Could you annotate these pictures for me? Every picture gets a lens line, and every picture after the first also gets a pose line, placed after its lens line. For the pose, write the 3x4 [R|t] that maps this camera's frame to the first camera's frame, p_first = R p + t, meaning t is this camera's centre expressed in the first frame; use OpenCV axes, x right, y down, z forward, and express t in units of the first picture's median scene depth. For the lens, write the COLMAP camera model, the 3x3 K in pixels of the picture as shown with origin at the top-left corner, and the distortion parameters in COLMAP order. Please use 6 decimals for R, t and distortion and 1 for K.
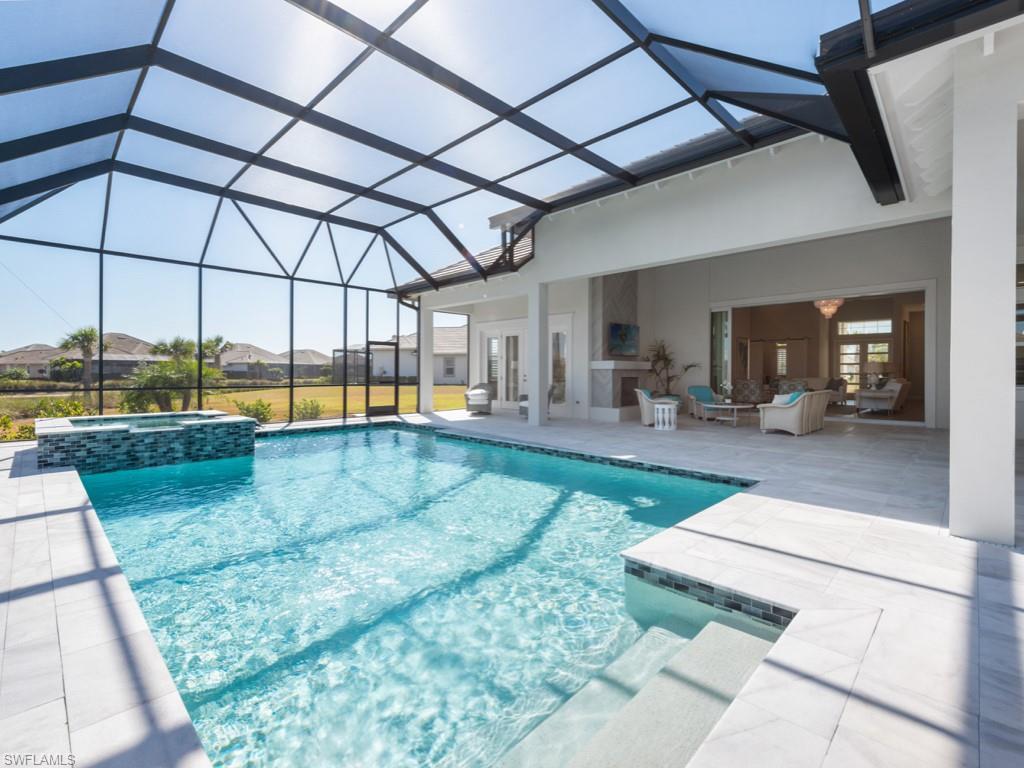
lens RADIAL K [[471.9, 0, 514.2], [0, 471.9, 377.7], [0, 0, 1]] dist [0.013576, -0.000417]
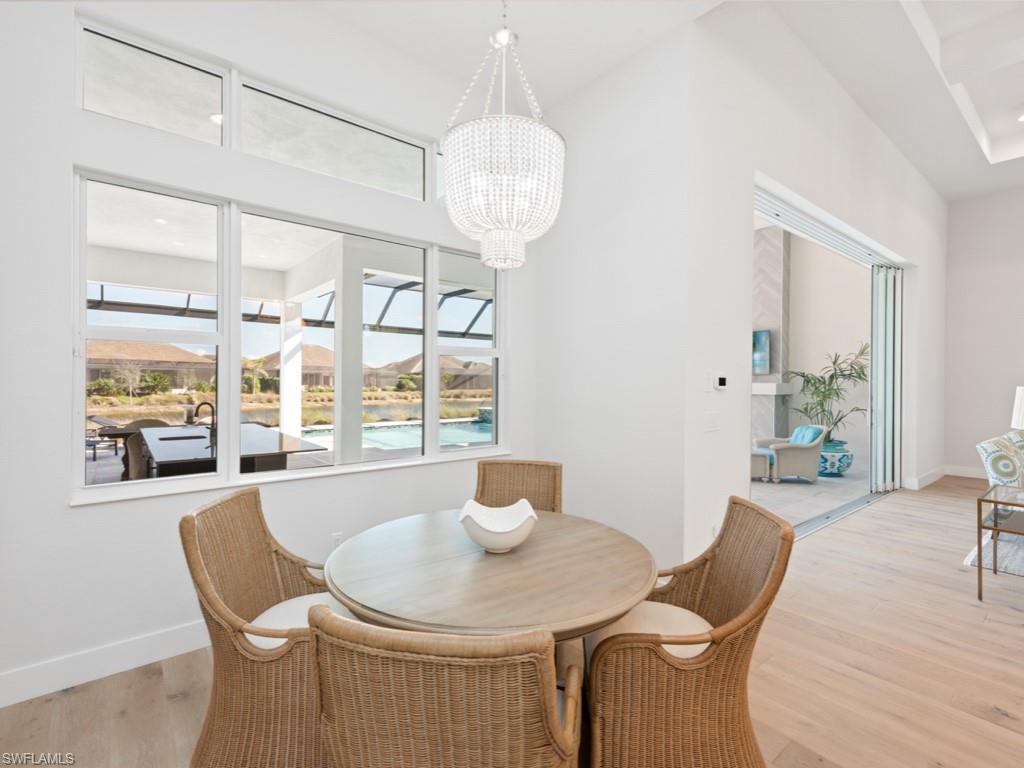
lens RADIAL K [[479.4, 0, 514.8], [0, 479.4, 381.5], [0, 0, 1]] dist [0.008892, 0.000082]
pose [[-0.108692, -0.003259, -0.994070, 1.765775], [-0.018159, 0.999834, -0.001292, -0.050979], [0.993910, 0.017911, -0.108733, 1.267902]]
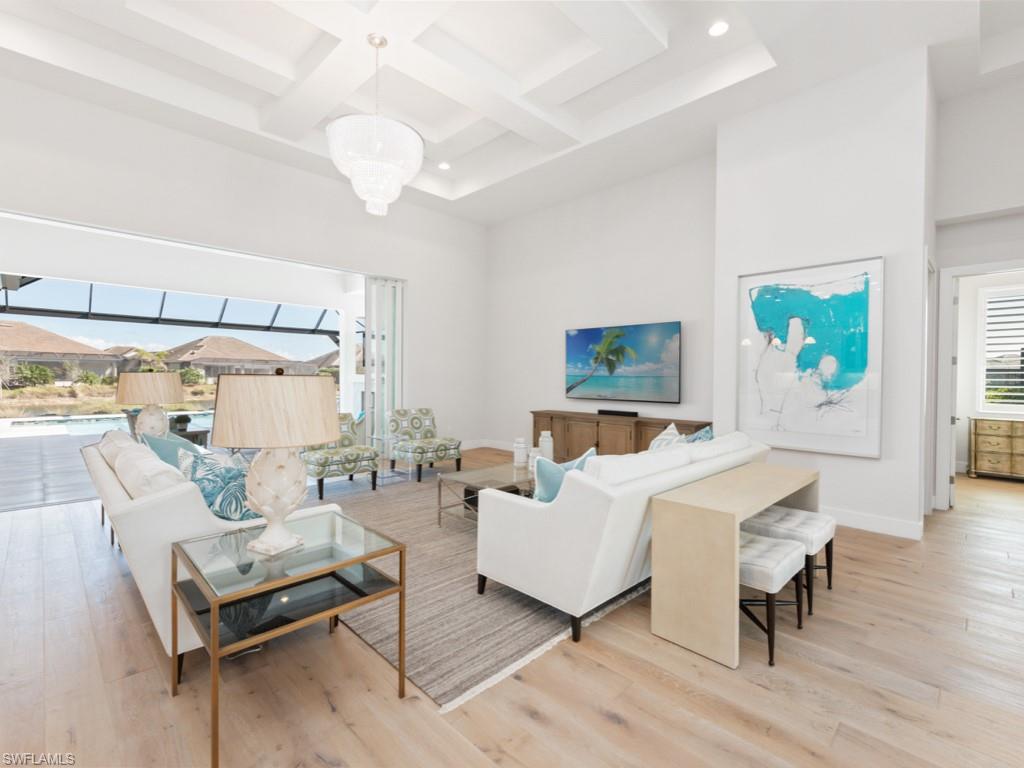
lens RADIAL K [[469.9, 0, 512.0], [0, 469.9, 384.0], [0, 0, 1]] dist [0.008267, -0.000191]
pose [[-0.011151, 0.016468, -0.999802, 1.877626], [-0.019894, 0.999663, 0.016688, -0.061246], [0.999740, 0.020076, -0.010819, 2.125512]]
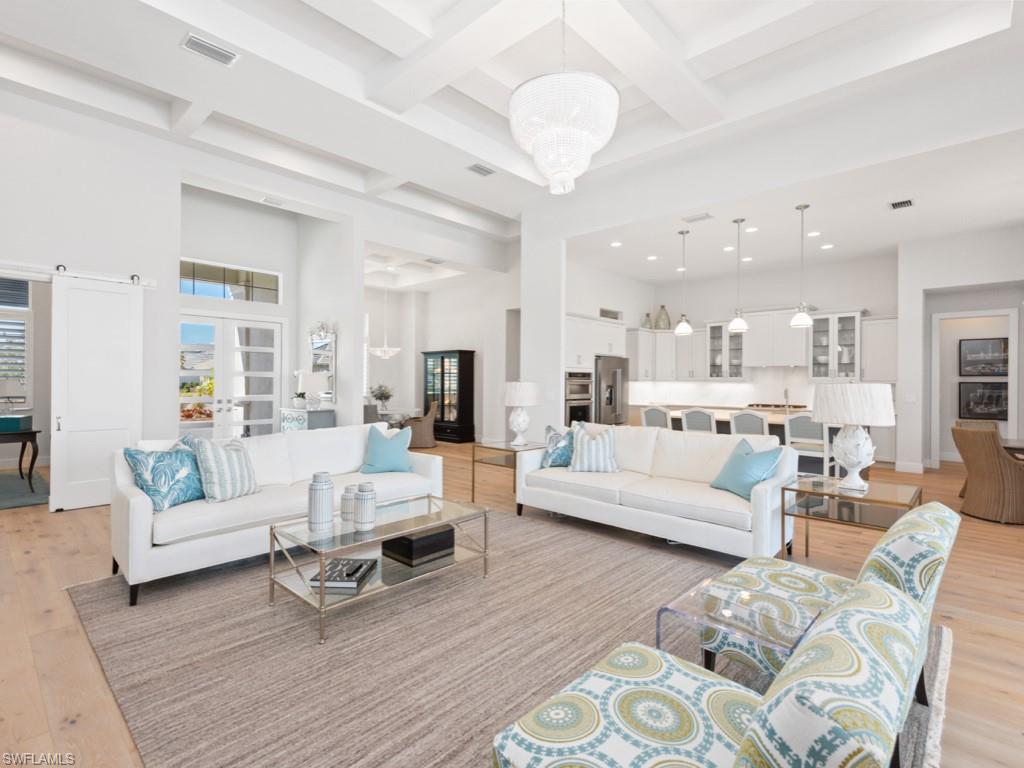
lens RADIAL K [[494.3, 0, 513.8], [0, 494.3, 381.1], [0, 0, 1]] dist [0.004087, 0.000529]
pose [[-0.026824, -0.000405, 0.999640, 0.868902], [0.006563, 0.999978, 0.000581, -0.060035], [-0.999619, 0.006576, -0.026821, 2.021757]]
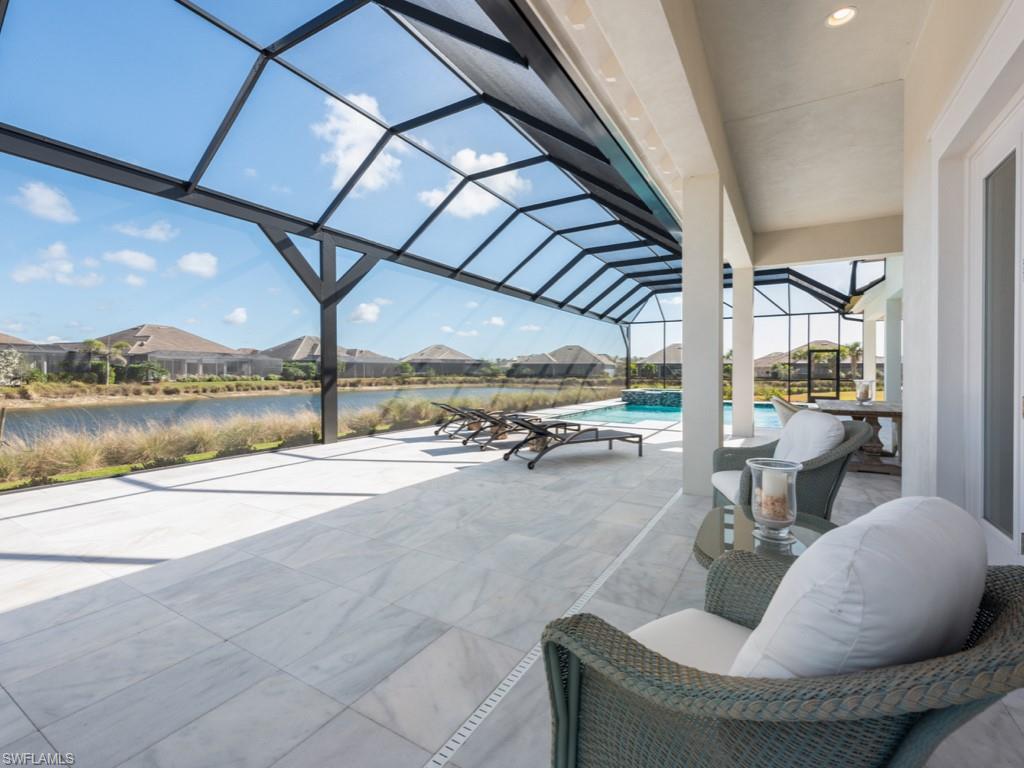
lens RADIAL K [[460.8, 0, 513.8], [0, 460.8, 373.7], [0, 0, 1]] dist [0.011781, -0.000292]
pose [[0.236781, 0.003087, -0.971558, 1.524787], [-0.014468, 0.999895, -0.000349, 0.013111], [0.971455, 0.014139, 0.236801, -0.361825]]
